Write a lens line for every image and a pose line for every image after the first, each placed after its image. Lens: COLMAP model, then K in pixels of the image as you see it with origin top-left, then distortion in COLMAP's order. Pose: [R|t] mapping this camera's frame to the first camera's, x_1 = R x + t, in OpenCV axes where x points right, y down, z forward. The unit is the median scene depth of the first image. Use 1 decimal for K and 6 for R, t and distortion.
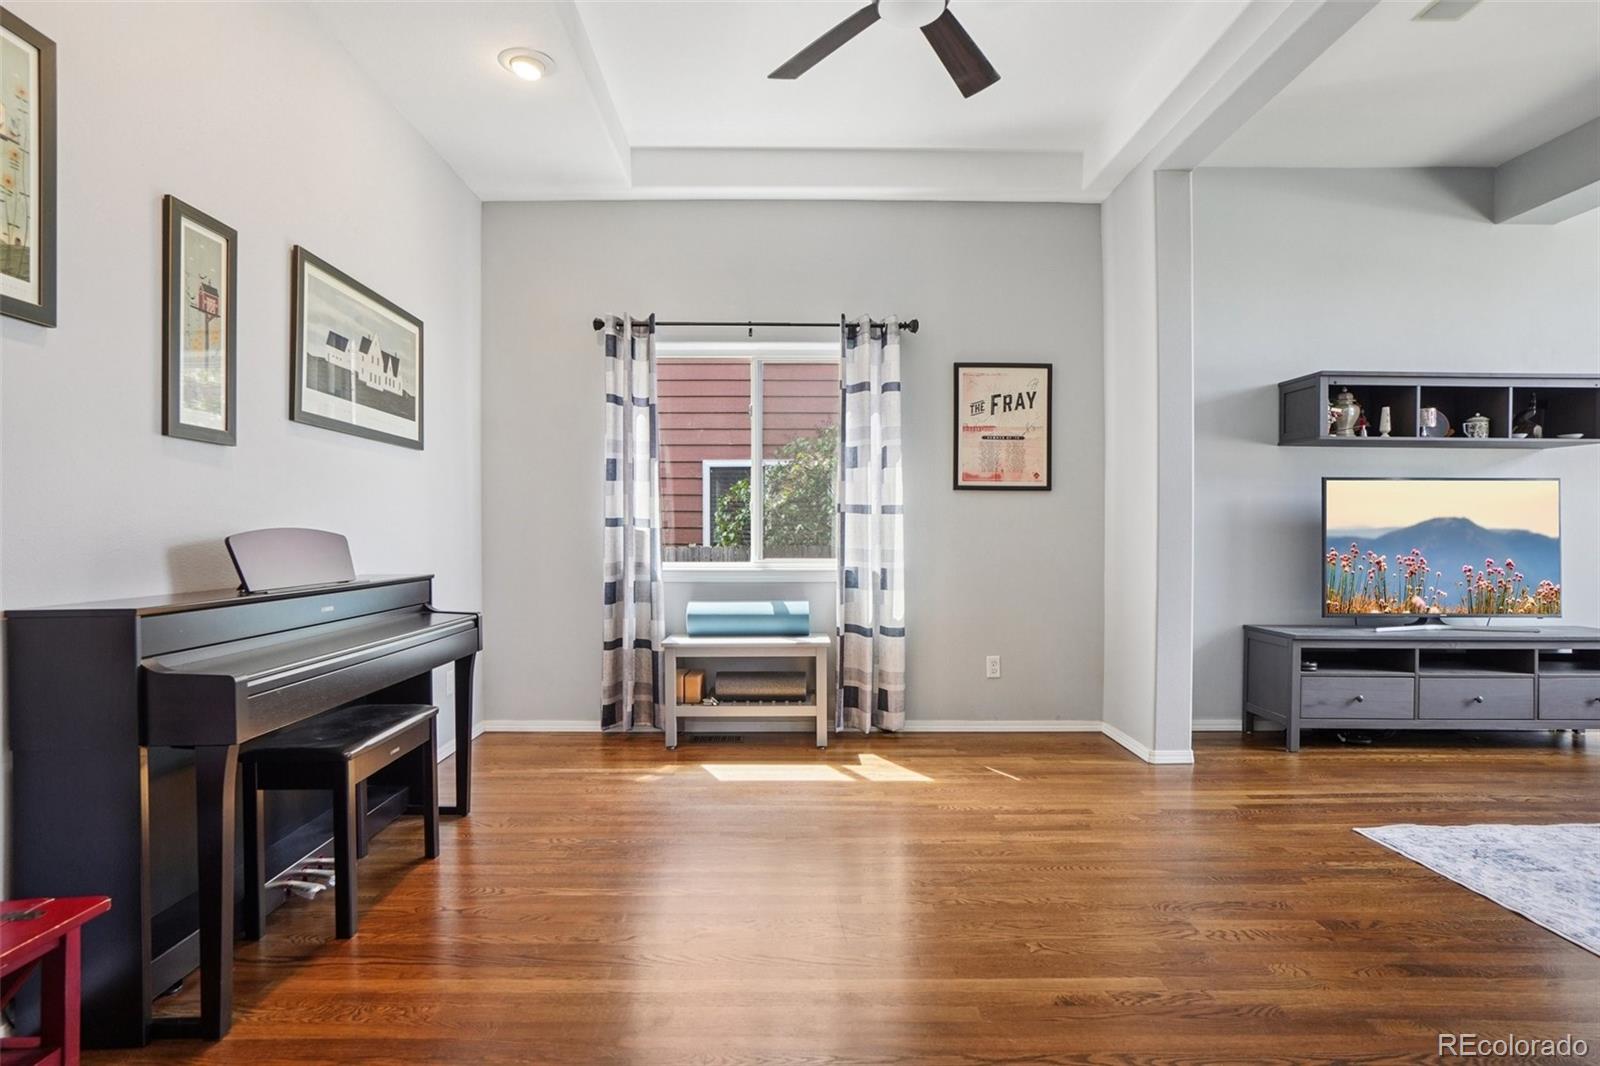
lens RADIAL K [[829.1, 0, 779.7], [0, 829.1, 537.7], [0, 0, 1]] dist [-0.037426, 0.017684]
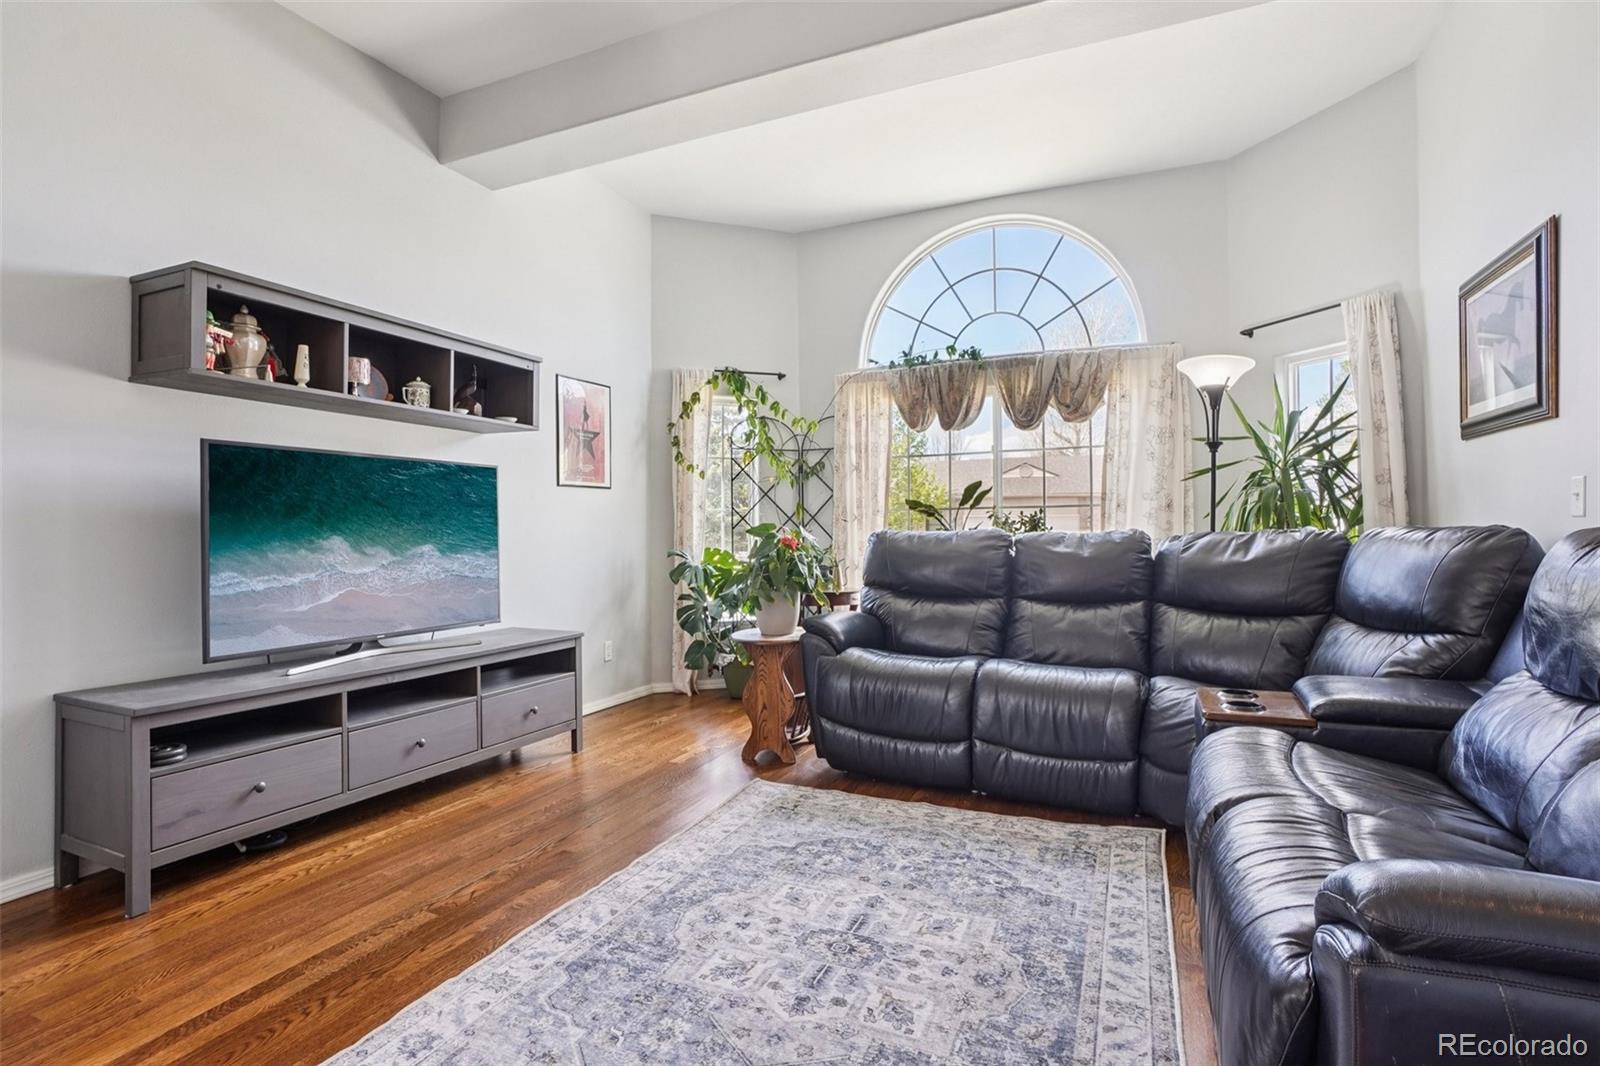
lens RADIAL K [[782.5, 0, 797.2], [0, 782.5, 531.8], [0, 0, 1]] dist [-0.036788, 0.012215]
pose [[0.420297, -0.007026, 0.907359, 0.326943], [0.006866, 0.999966, 0.004562, -0.002211], [-0.907361, 0.004313, 0.420331, 0.348367]]
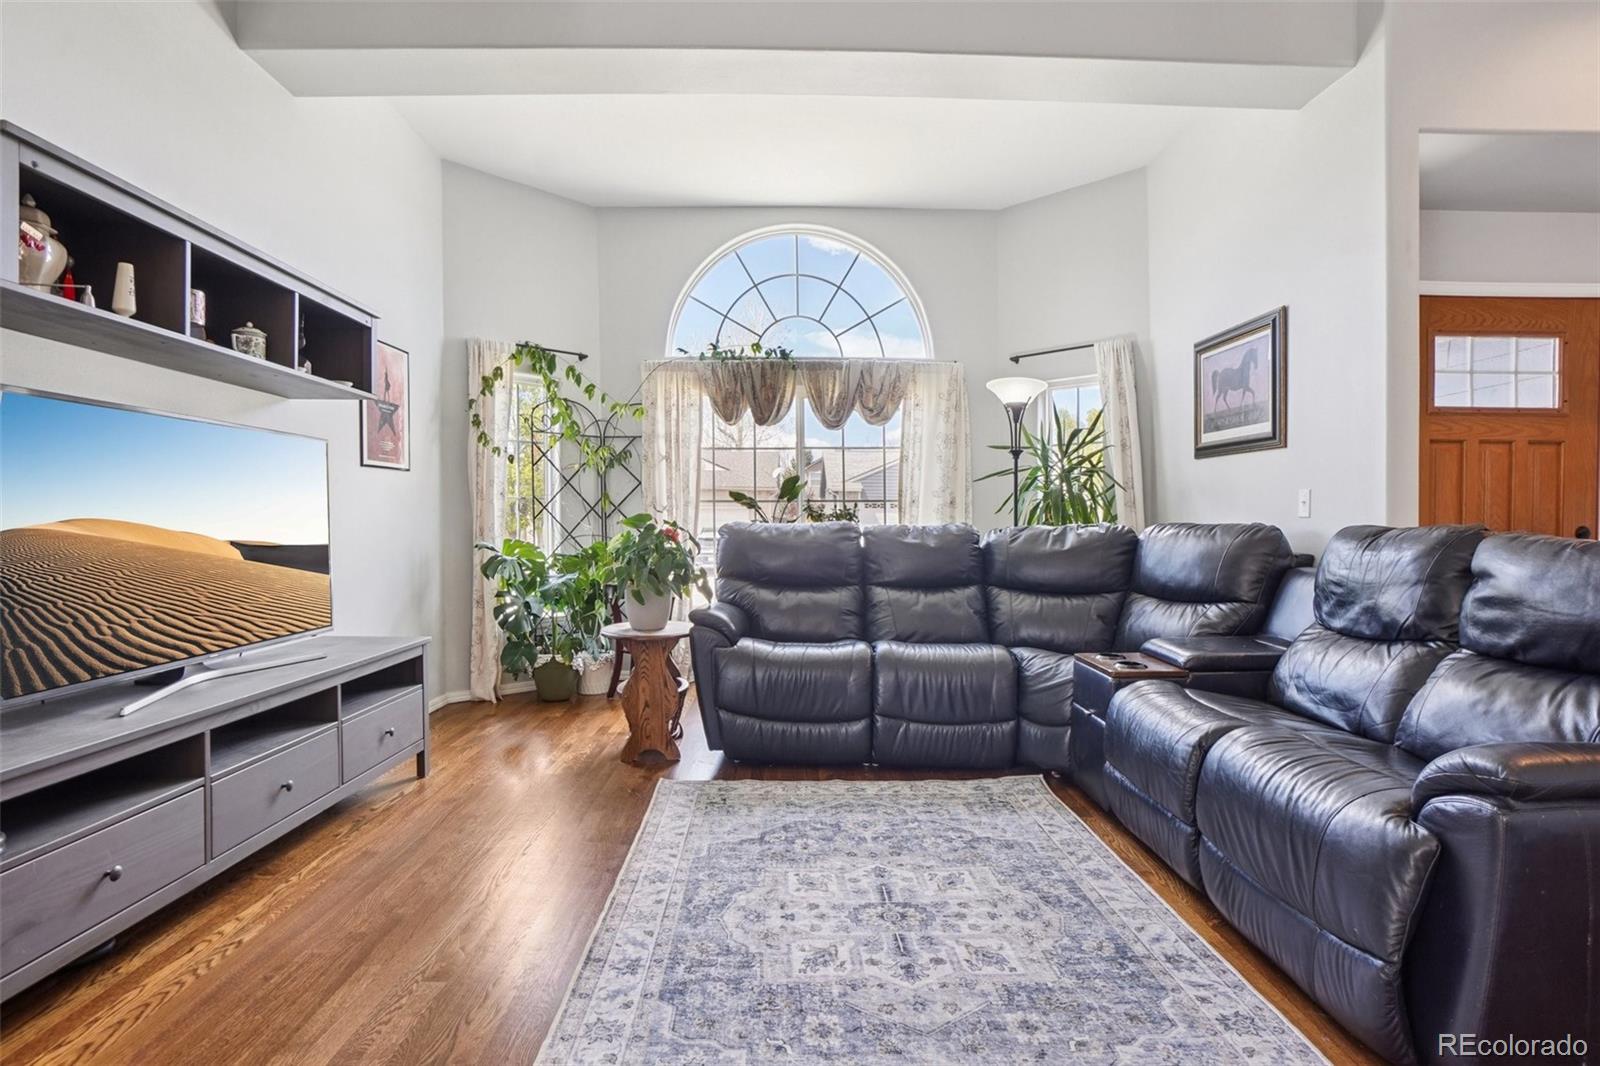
lens RADIAL K [[782.5, 0, 802.0], [0, 782.5, 529.6], [0, 0, 1]] dist [-0.036788, 0.012215]
pose [[-0.006389, -0.014851, 0.999869, 0.266863], [-0.003808, 0.999883, 0.014827, -0.004088], [-0.999972, -0.003712, -0.006445, 0.587419]]
